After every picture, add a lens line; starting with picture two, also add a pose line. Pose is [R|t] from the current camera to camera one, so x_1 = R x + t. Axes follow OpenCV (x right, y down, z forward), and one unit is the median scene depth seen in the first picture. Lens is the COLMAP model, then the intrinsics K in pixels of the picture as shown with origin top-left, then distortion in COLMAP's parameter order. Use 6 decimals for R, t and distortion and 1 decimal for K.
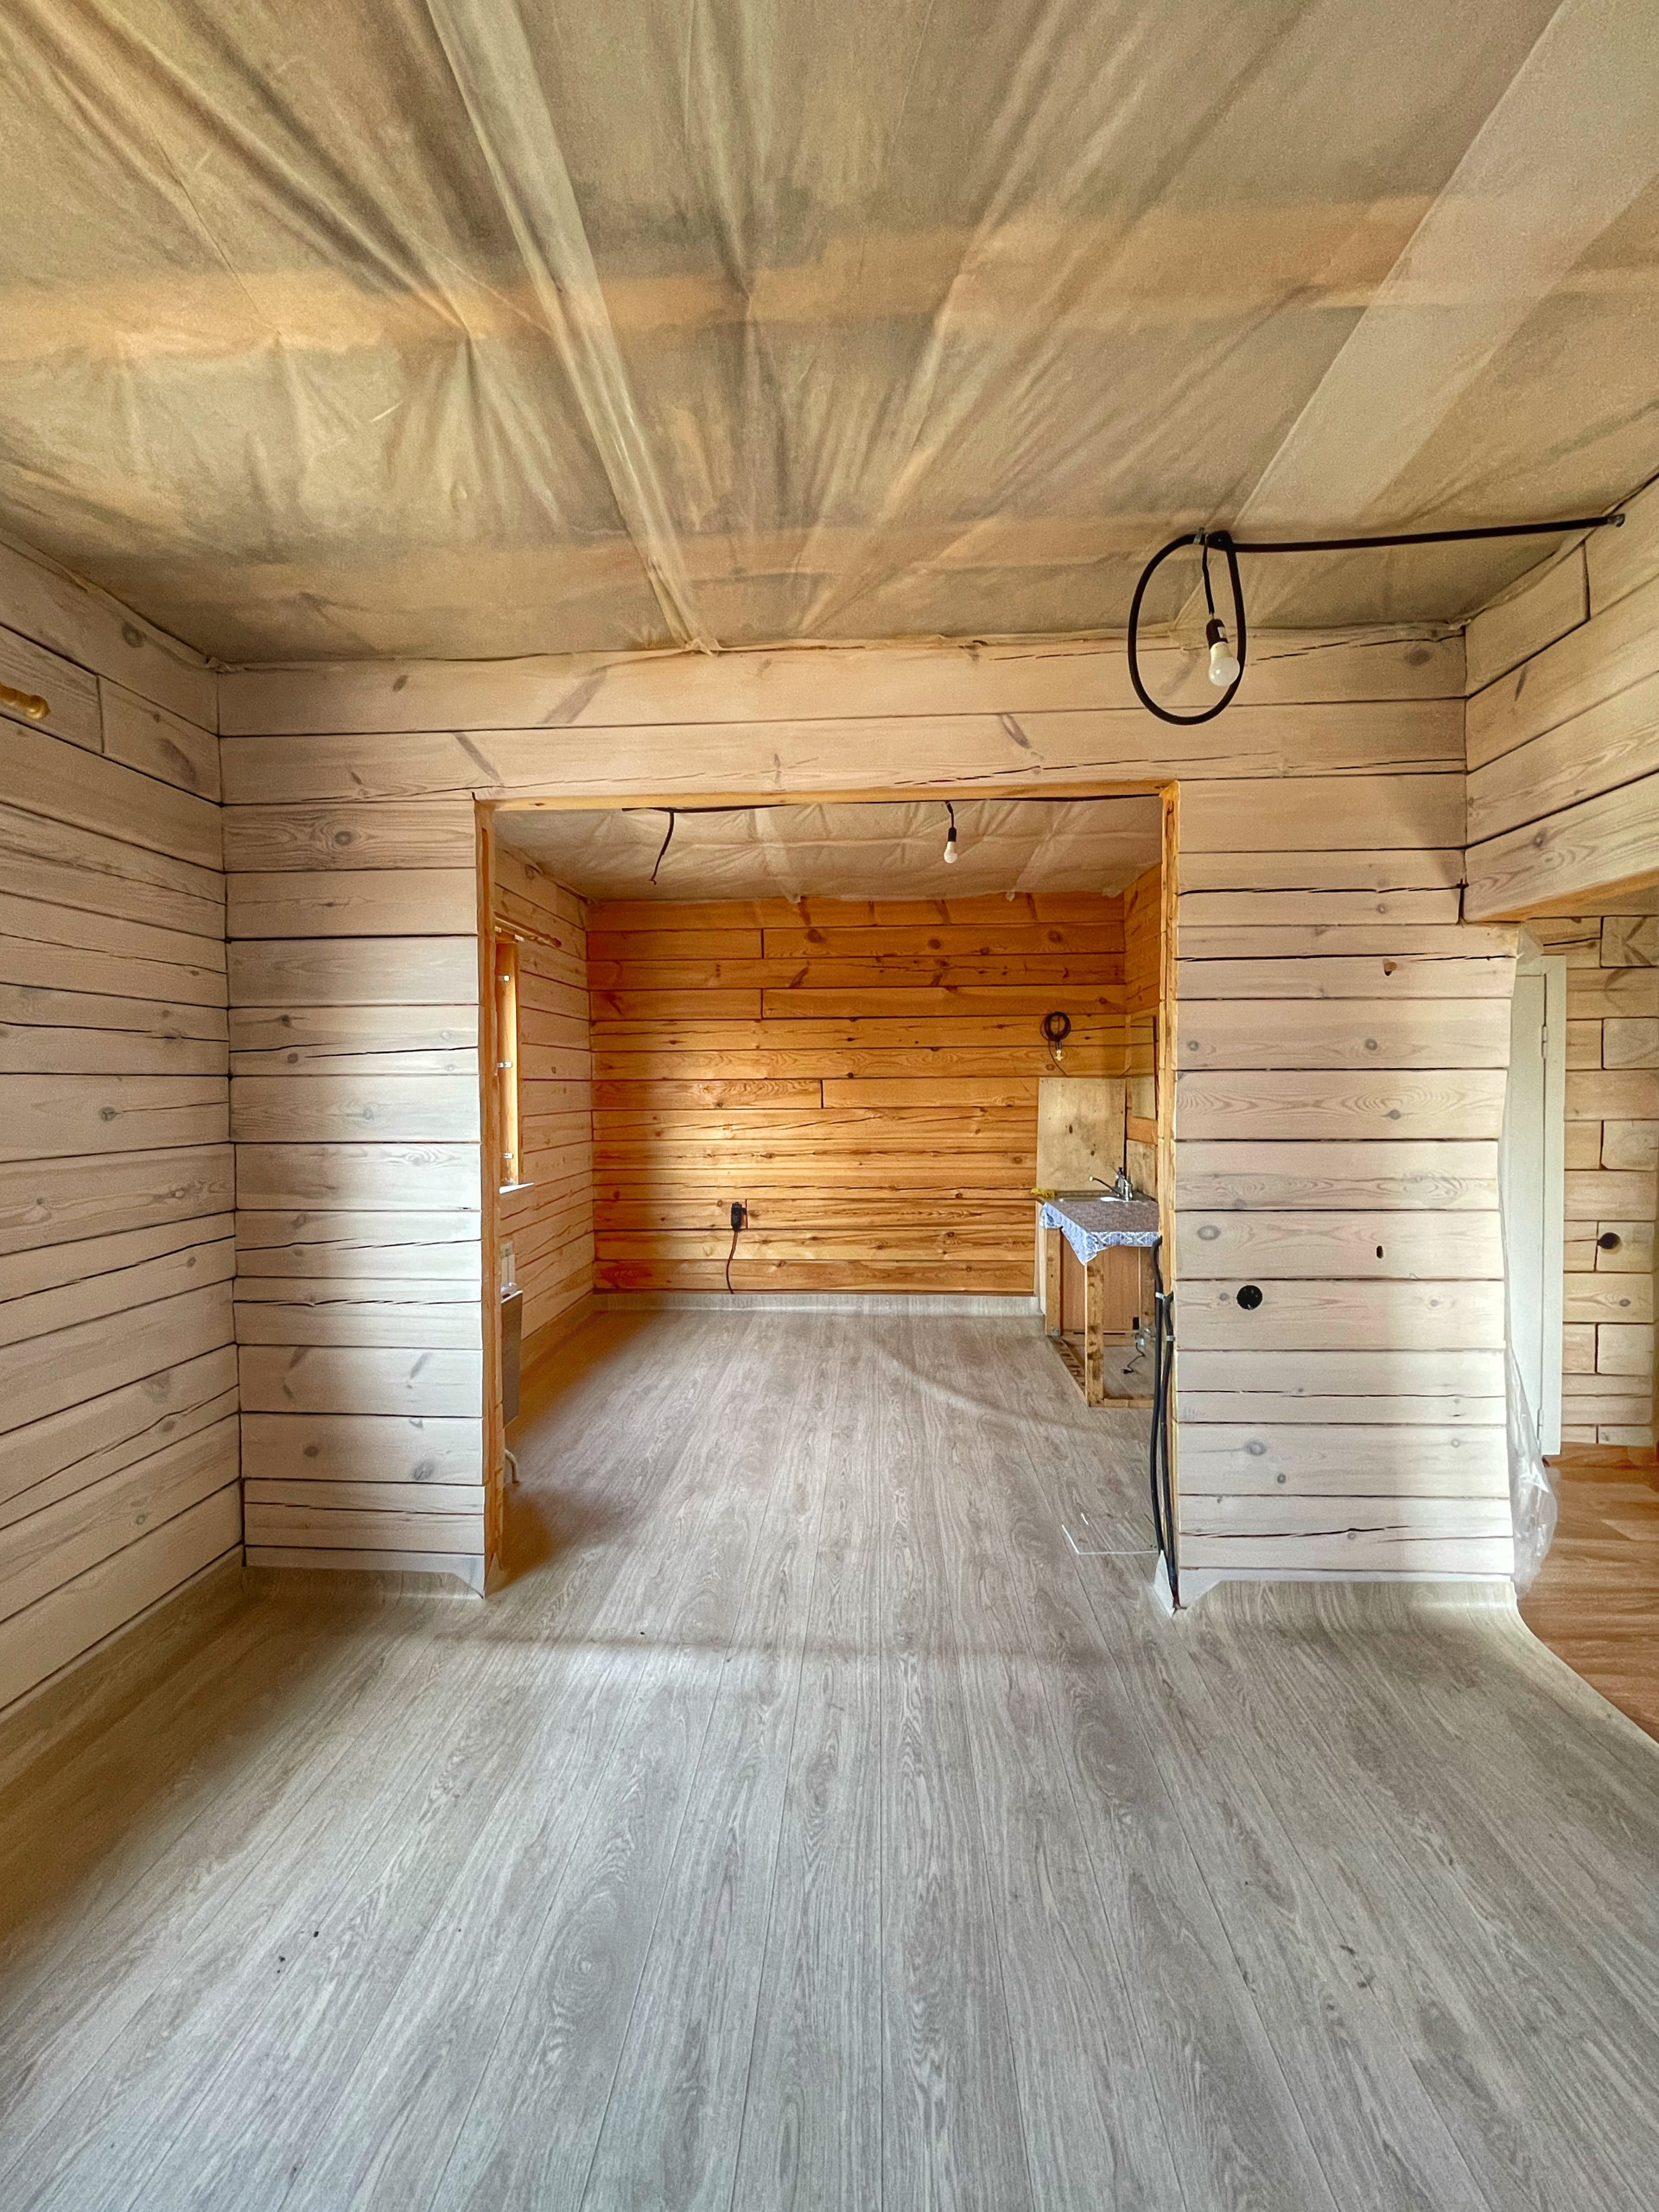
lens RADIAL K [[903.5, 0, 829.4], [0, 903.5, 1101.8], [0, 0, 1]] dist [-0.002255, -0.000535]
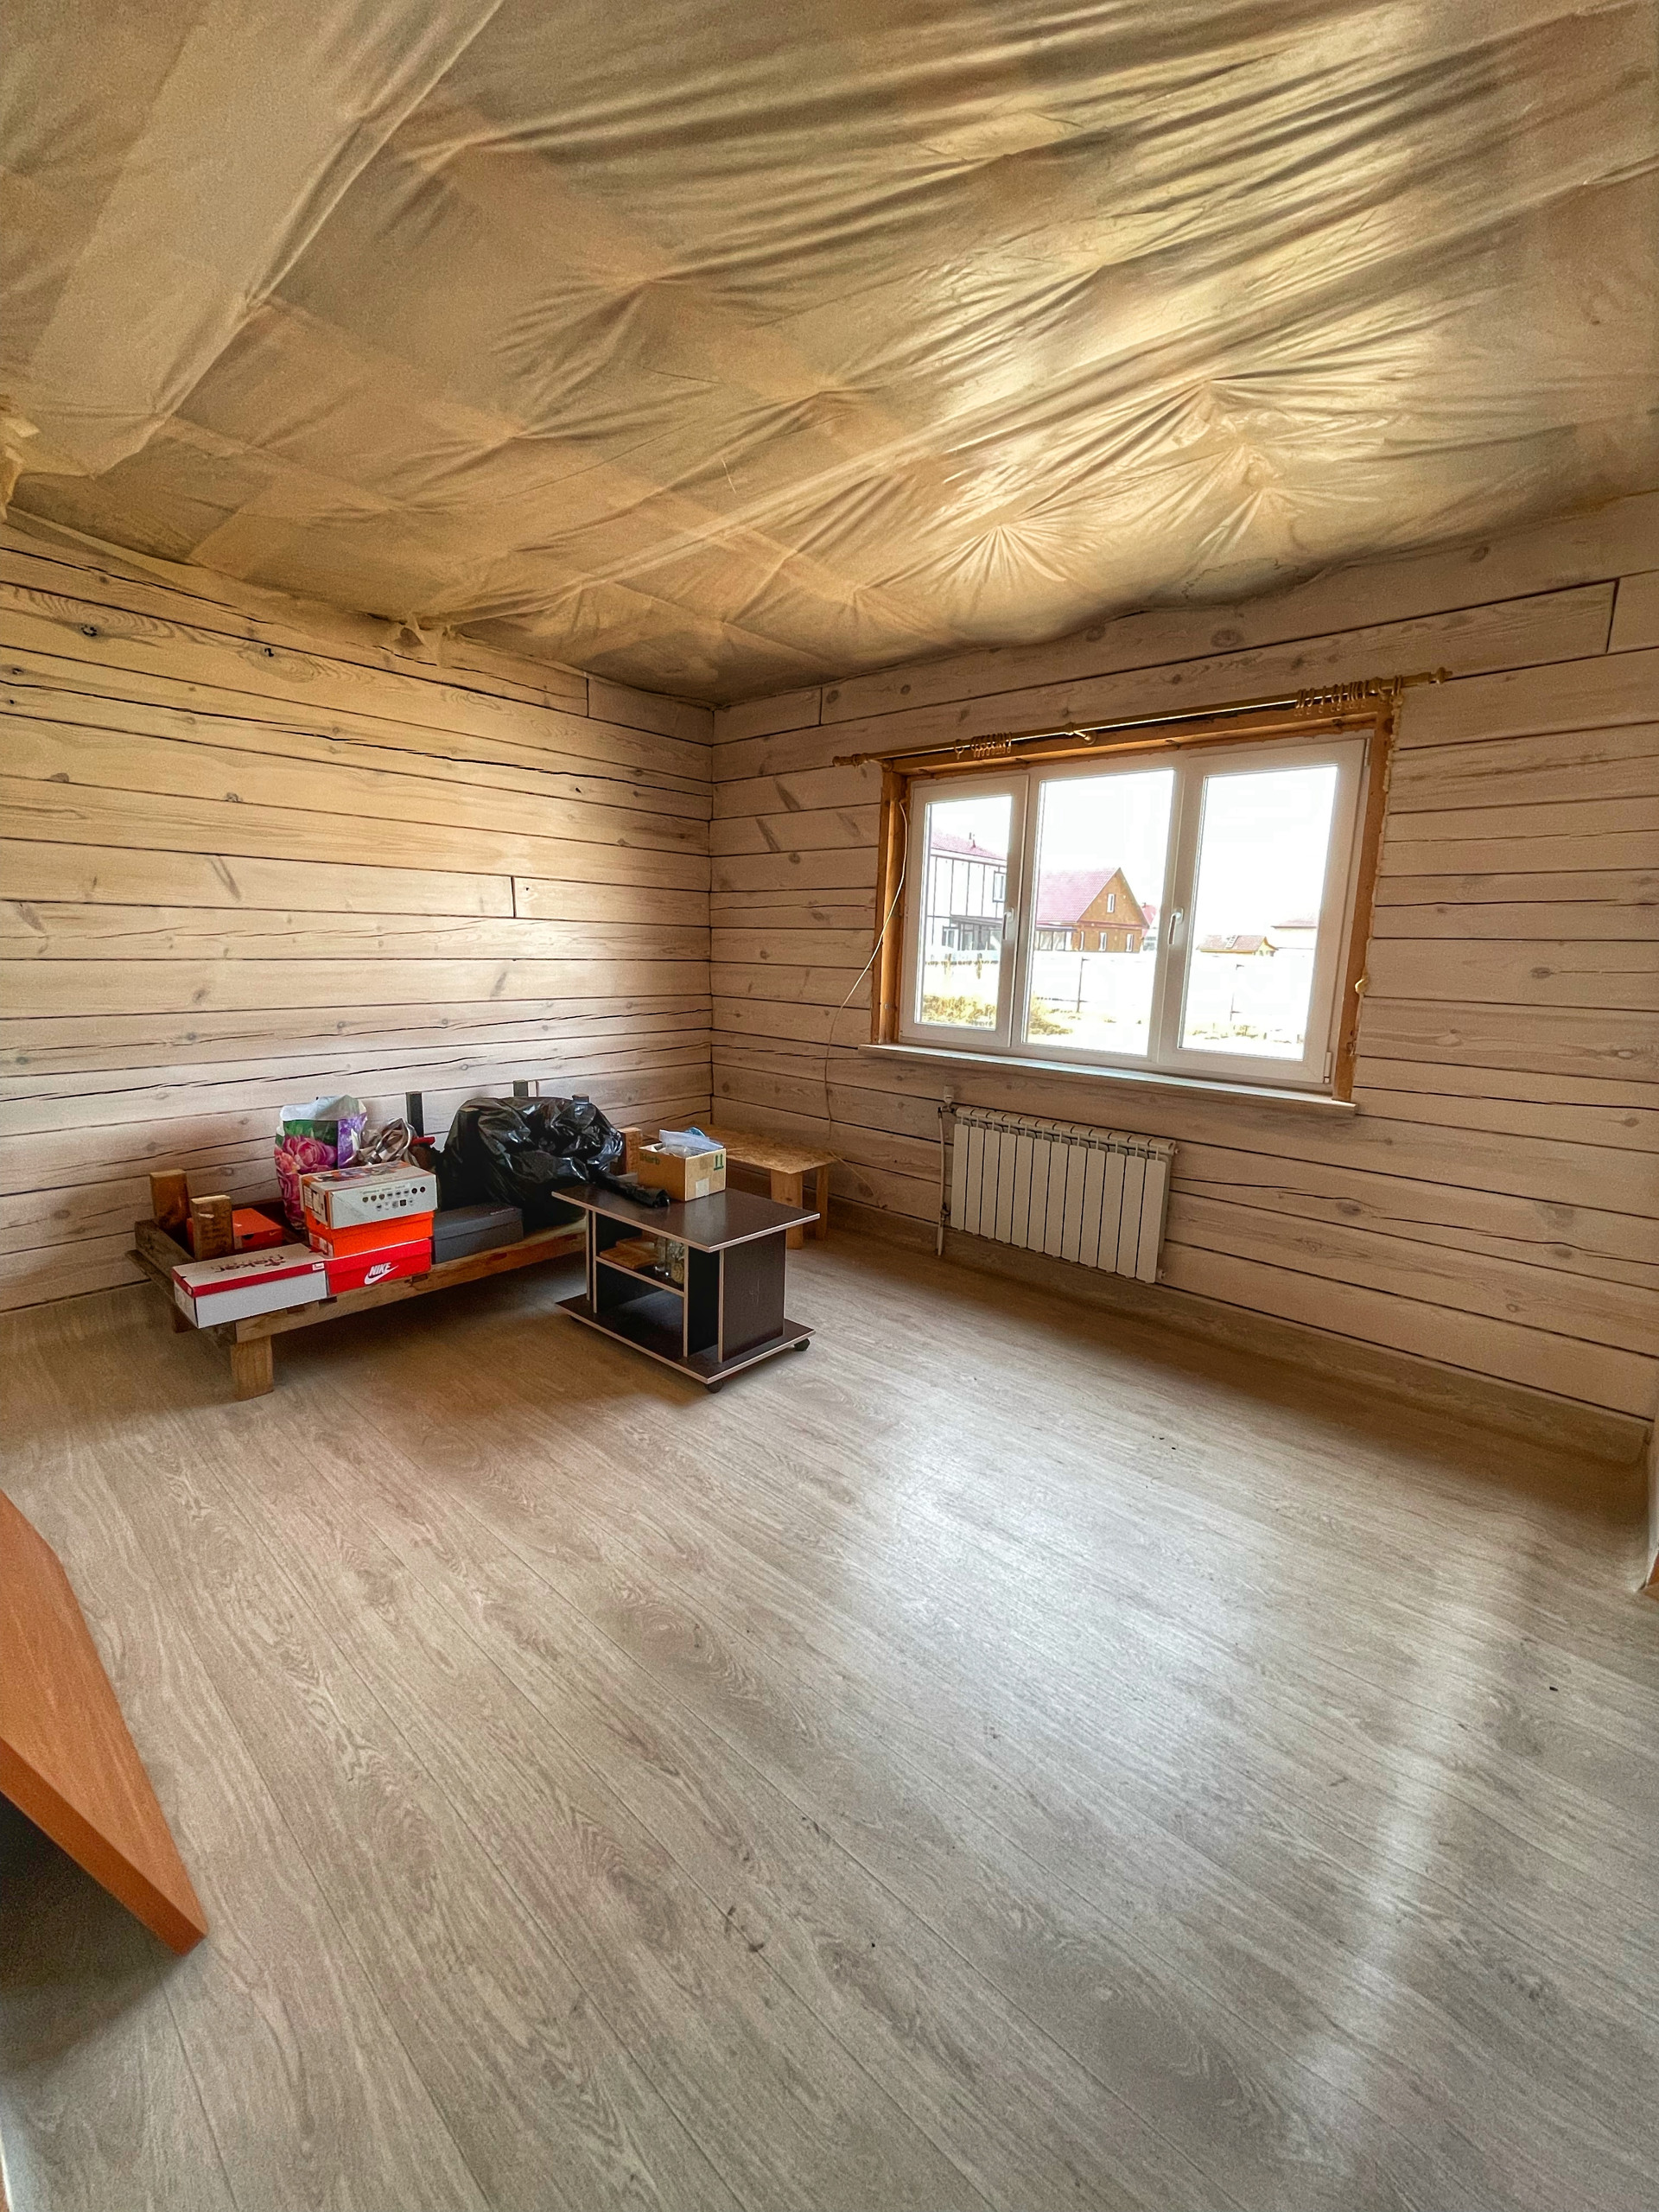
lens RADIAL K [[903.5, 0, 831.6], [0, 903.5, 1105.0], [0, 0, 1]] dist [-0.002255, -0.000535]
pose [[-0.616517, 0.131885, -0.776217, 0.753802], [-0.035015, 0.980303, 0.194372, -0.014699], [0.786562, 0.147012, -0.599756, 1.002990]]
